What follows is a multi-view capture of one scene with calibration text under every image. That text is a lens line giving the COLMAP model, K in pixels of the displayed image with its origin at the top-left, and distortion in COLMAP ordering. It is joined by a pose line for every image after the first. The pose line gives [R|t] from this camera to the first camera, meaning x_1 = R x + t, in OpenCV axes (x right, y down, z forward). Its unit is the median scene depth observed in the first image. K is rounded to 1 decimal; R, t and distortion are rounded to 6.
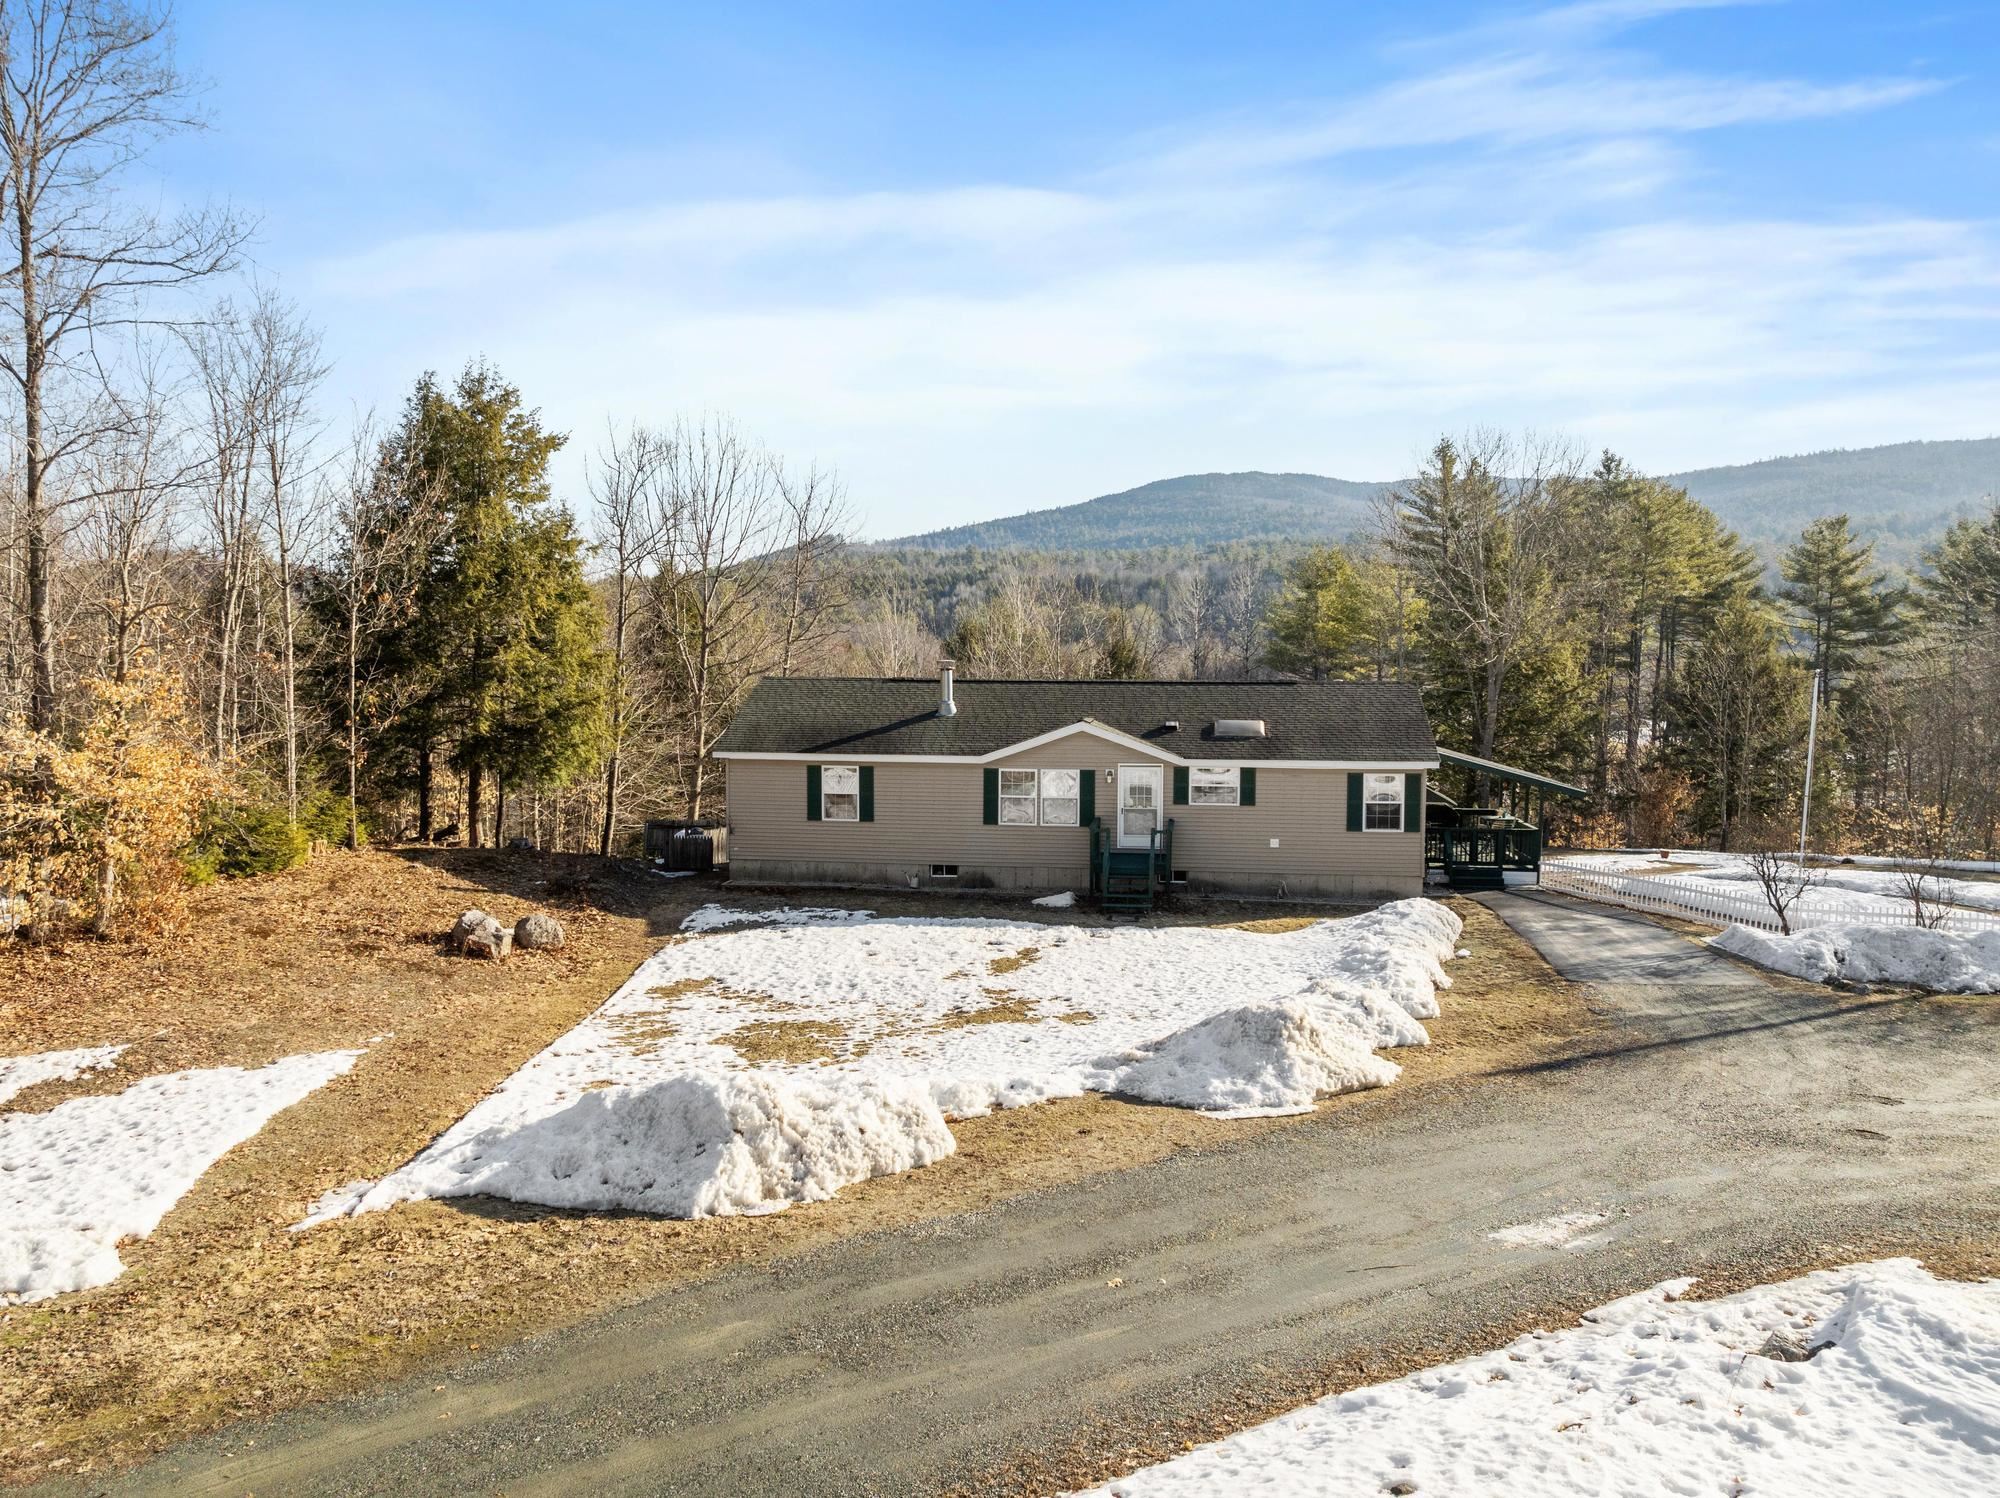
lens RADIAL K [[1406.4, 0, 1000.0], [0, 1406.4, 749.0], [0, 0, 1]] dist [-0.035107, -0.006493]
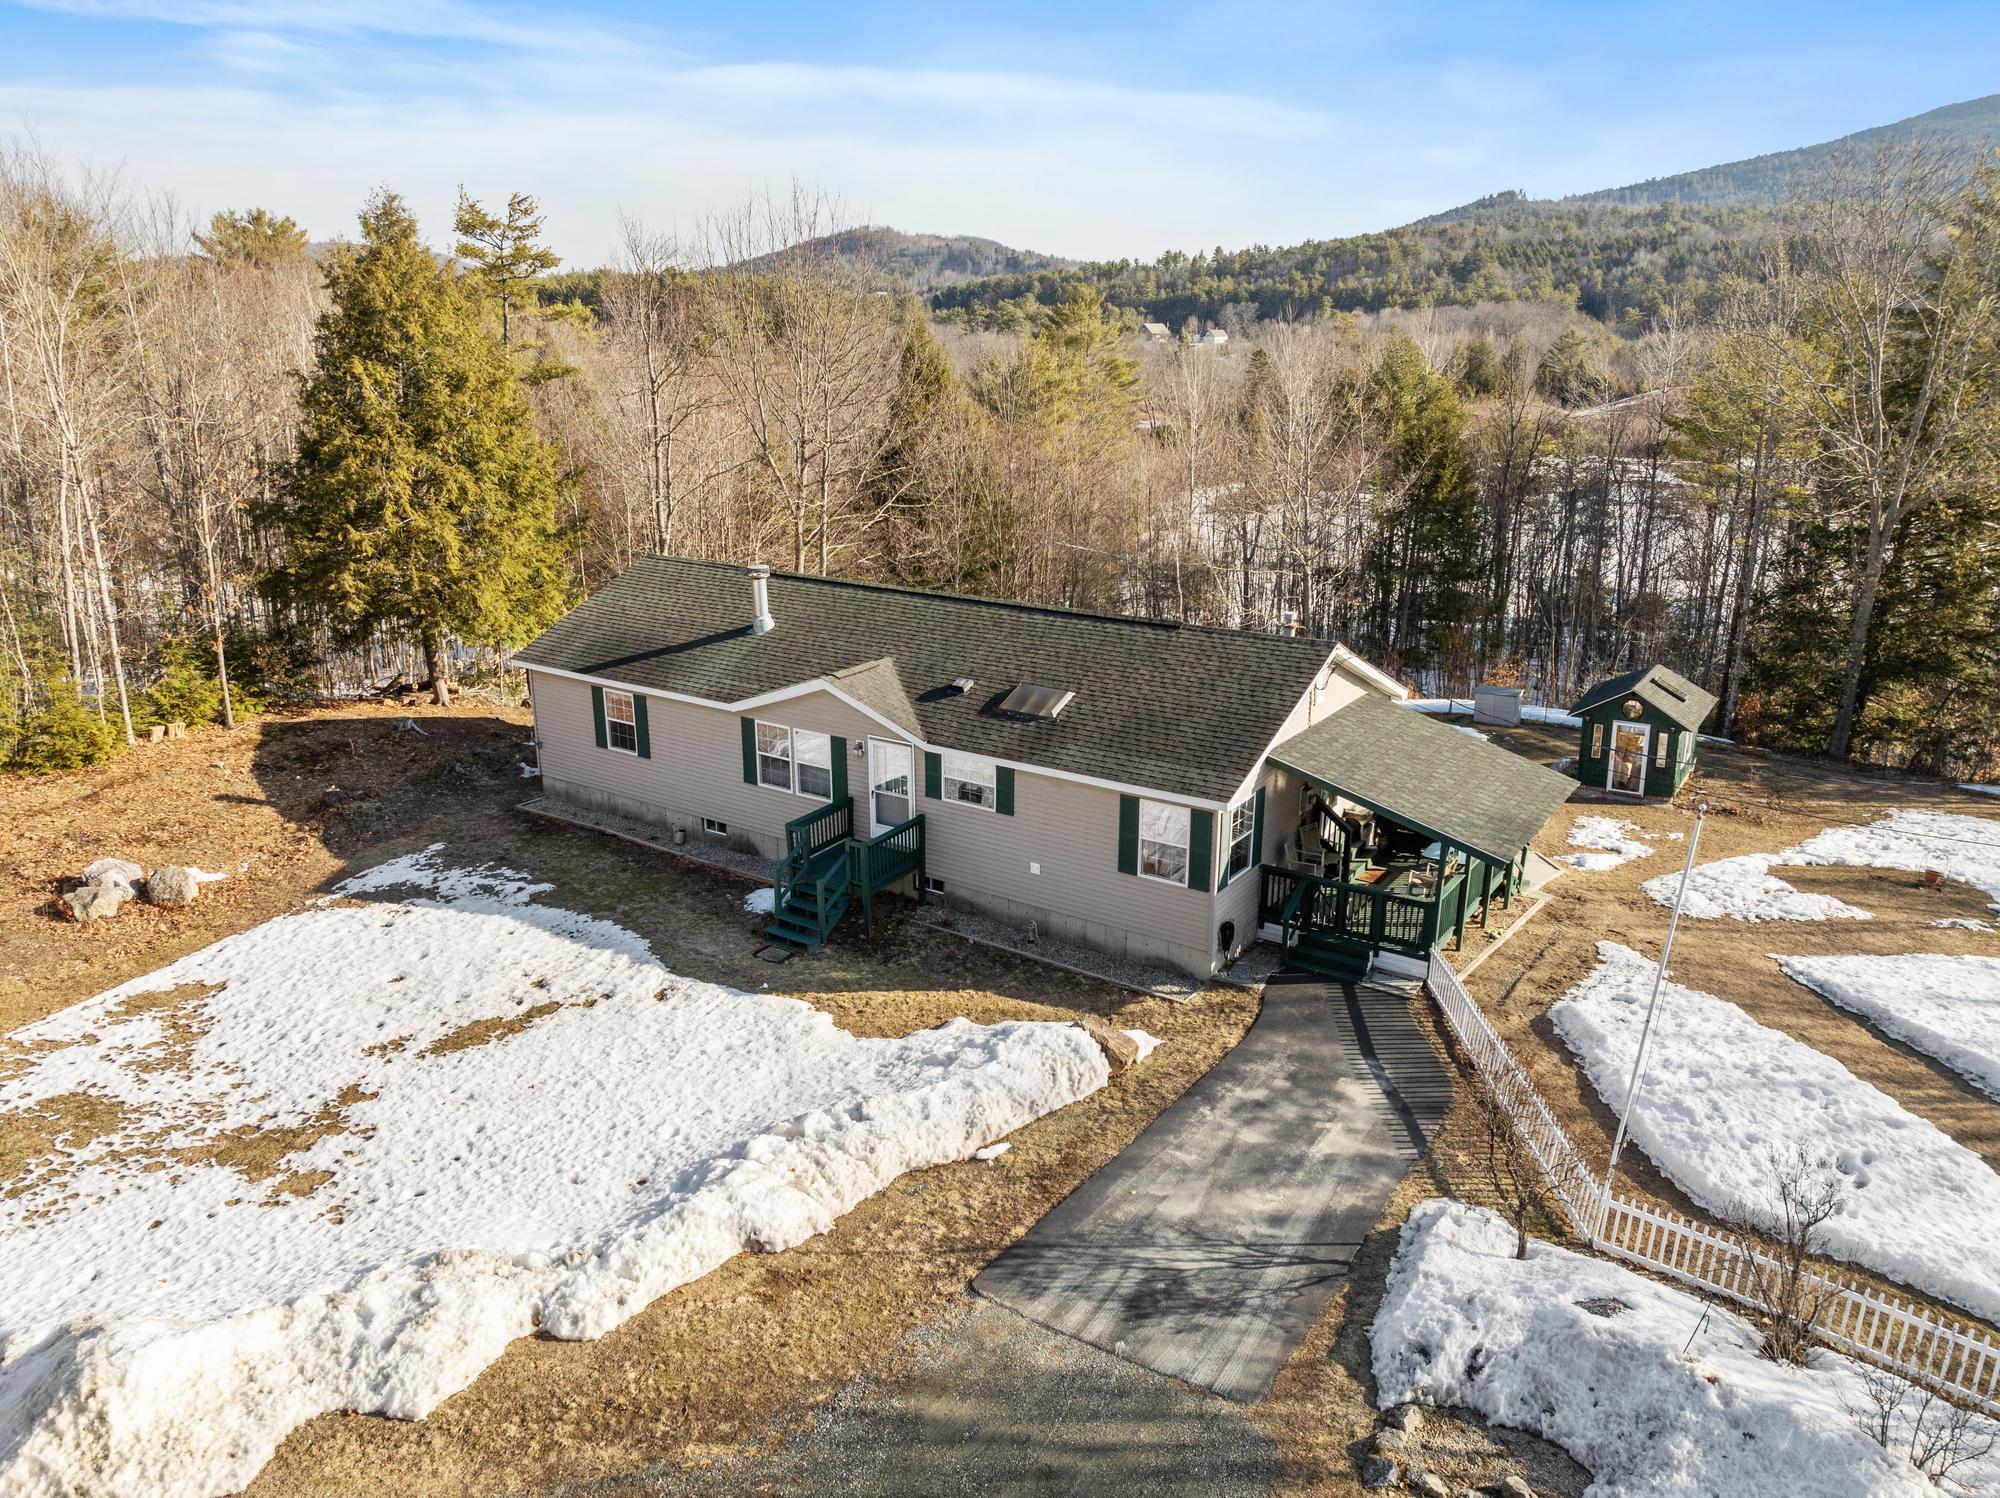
lens RADIAL K [[1406.4, 0, 1000.0], [0, 1406.4, 749.0], [0, 0, 1]] dist [-0.035107, -0.006493]
pose [[0.898070, 0.123351, -0.422203, 0.464981], [-0.025062, 0.972663, 0.230864, -0.158474], [0.439139, -0.196750, 0.876611, 0.342255]]
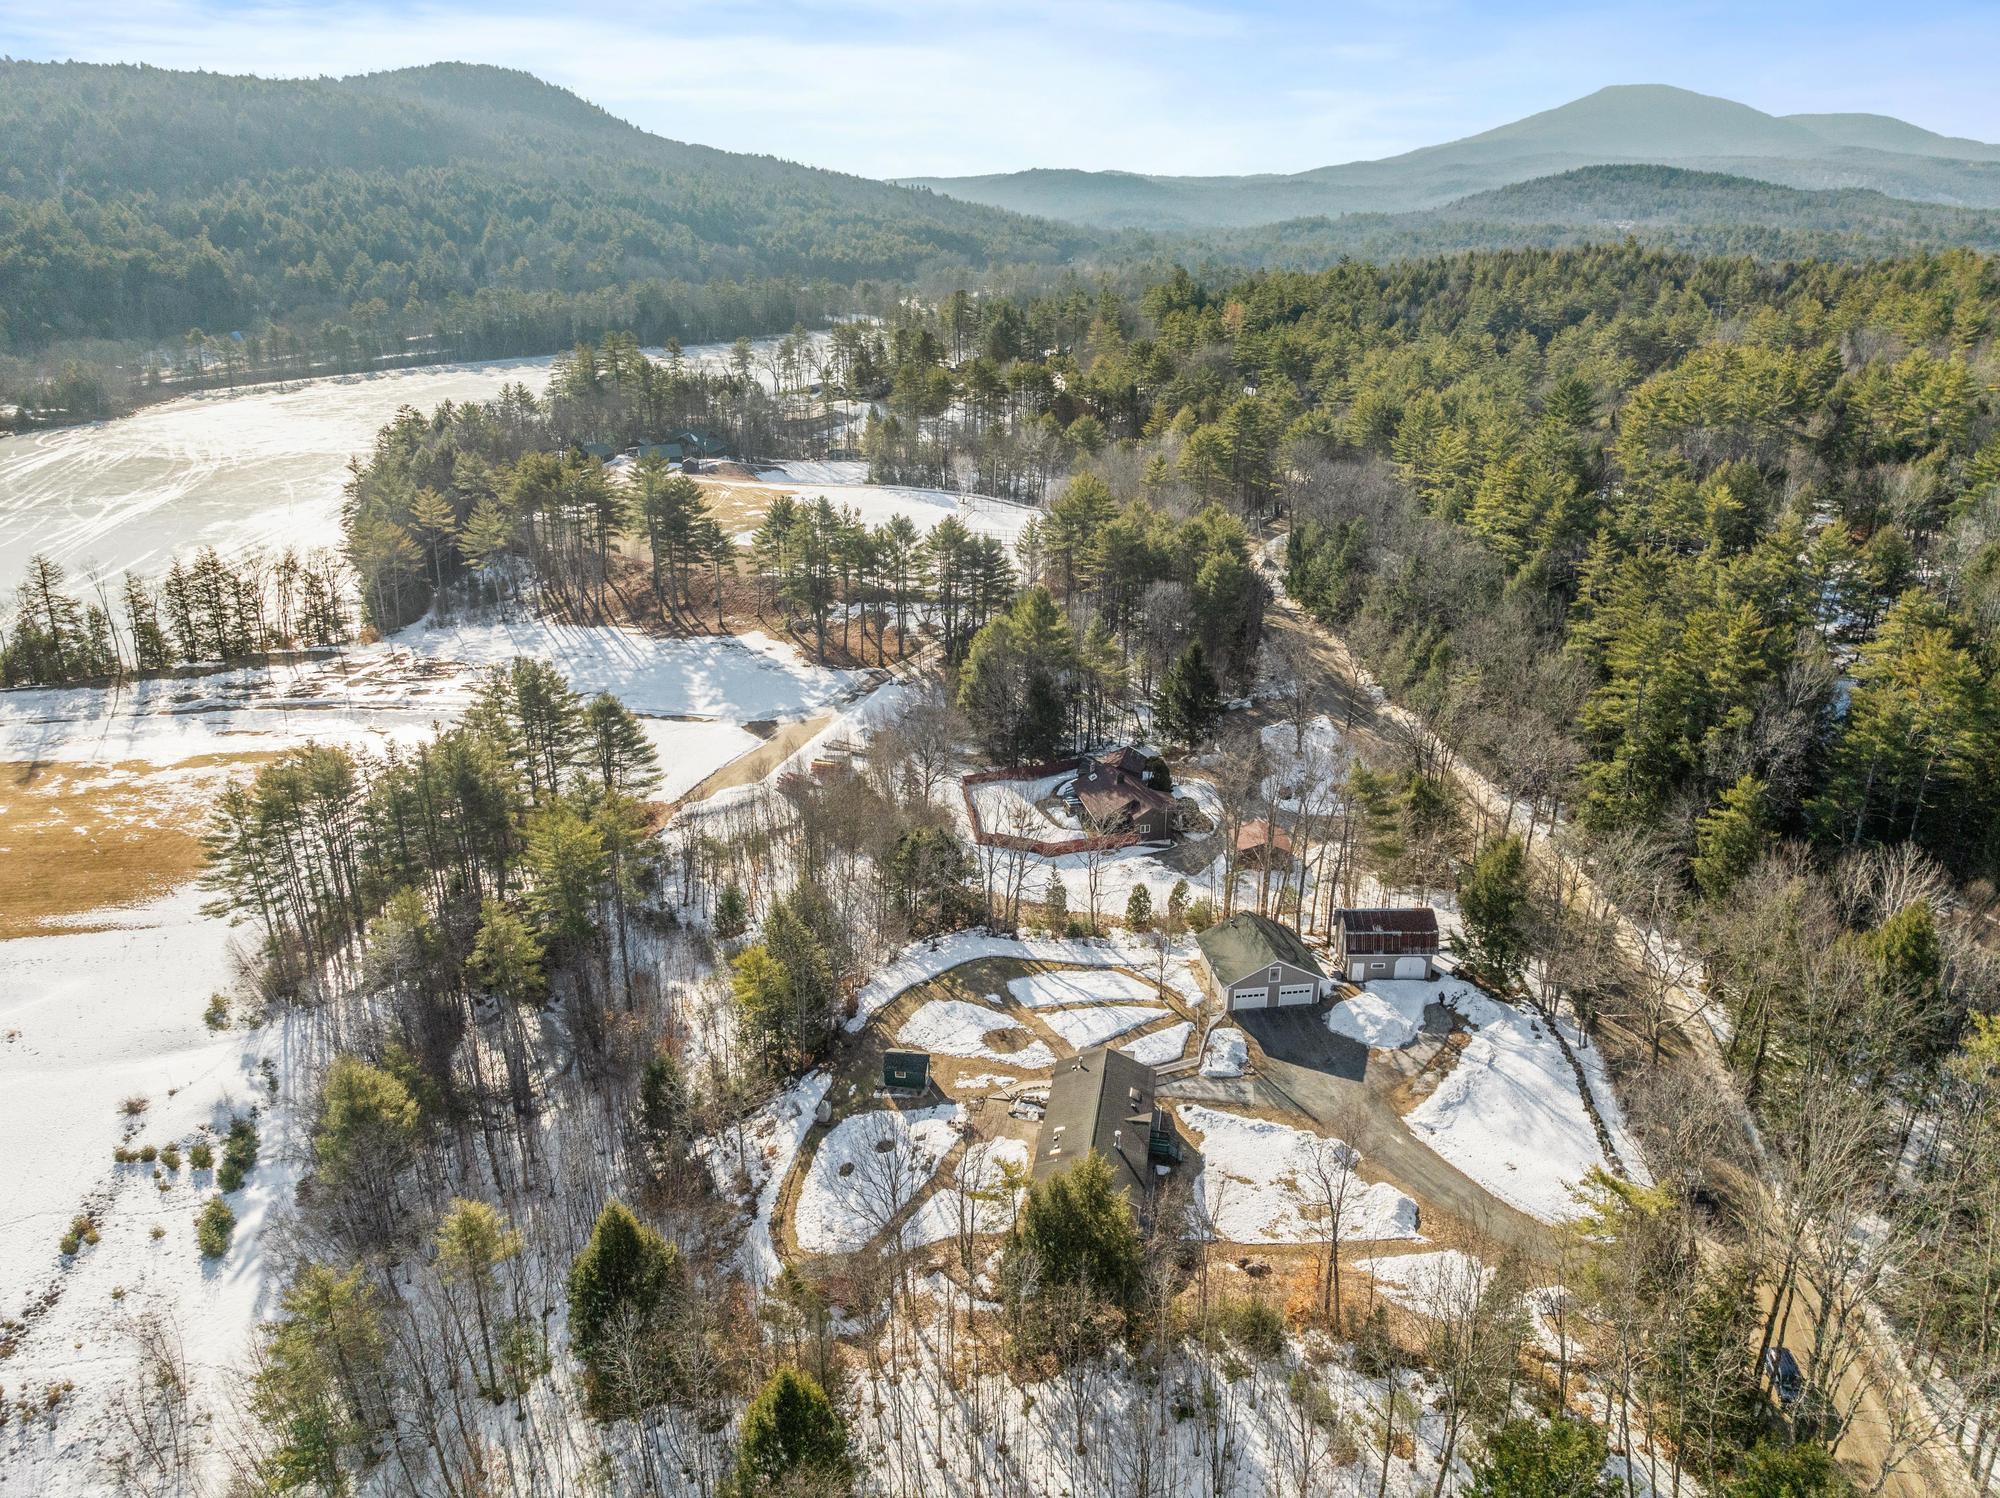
lens RADIAL K [[1406.4, 0, 1000.0], [0, 1406.4, 749.0], [0, 0, 1]] dist [-0.035107, -0.006493]
pose [[0.022574, -0.371904, 0.927997, -2.602711], [0.067643, 0.926674, 0.369728, -2.013069], [-0.997454, 0.054426, 0.046075, 1.116816]]
